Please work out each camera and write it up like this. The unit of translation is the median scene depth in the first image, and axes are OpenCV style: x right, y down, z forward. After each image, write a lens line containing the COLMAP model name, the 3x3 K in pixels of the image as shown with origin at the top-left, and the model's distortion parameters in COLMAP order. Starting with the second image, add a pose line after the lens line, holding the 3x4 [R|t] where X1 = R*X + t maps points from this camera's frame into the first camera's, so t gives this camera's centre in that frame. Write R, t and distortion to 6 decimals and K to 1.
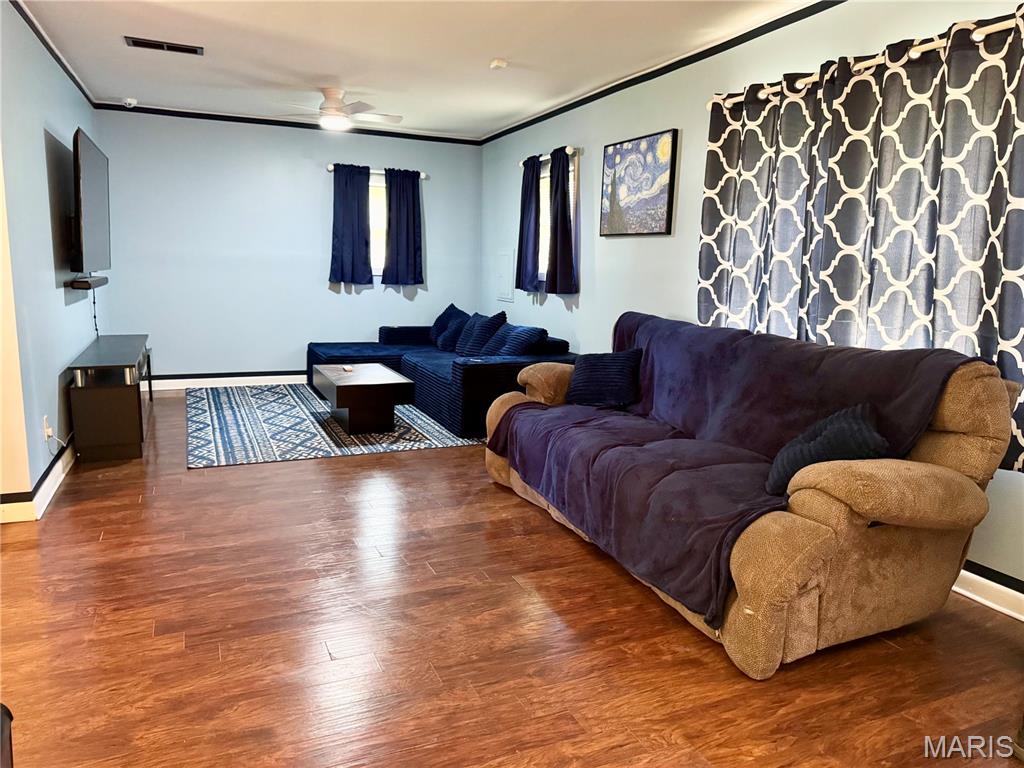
lens RADIAL K [[721.9, 0, 512.0], [0, 721.9, 384.0], [0, 0, 1]] dist [0.151818, -0.237210]
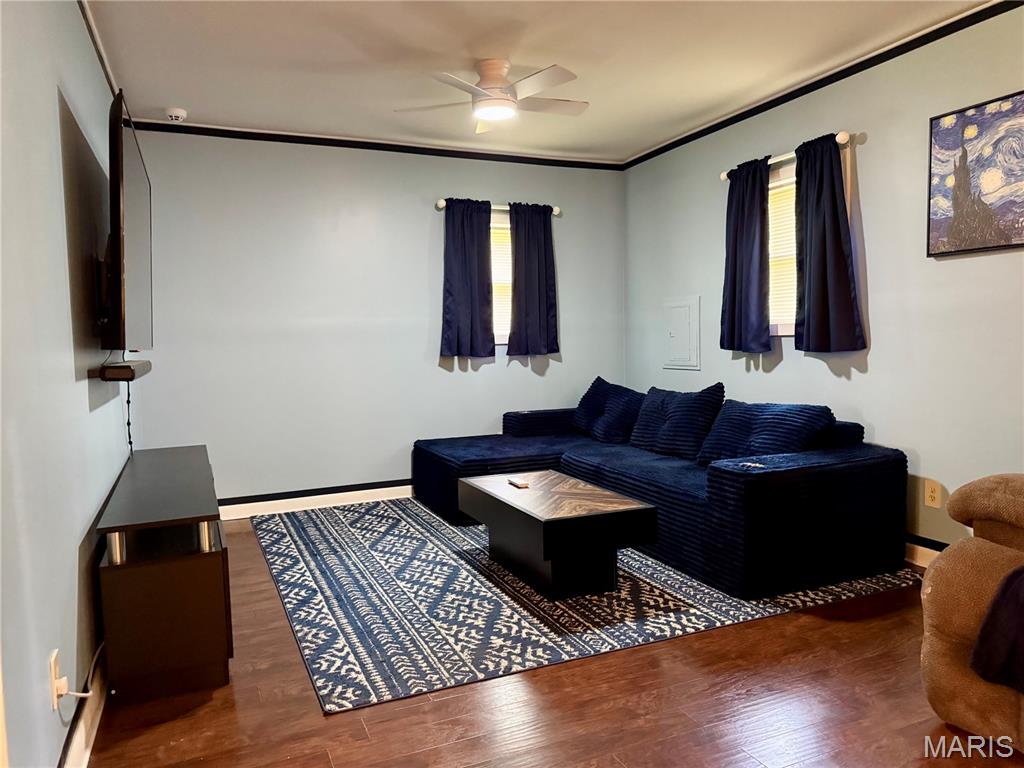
lens RADIAL K [[719.8, 0, 512.0], [0, 719.8, 384.0], [0, 0, 1]] dist [0.108204, -0.128015]
pose [[0.998853, -0.047724, 0.003846, -0.220635], [0.047867, 0.993592, -0.102386, -0.041815], [0.001065, 0.102453, 0.994737, 0.341909]]
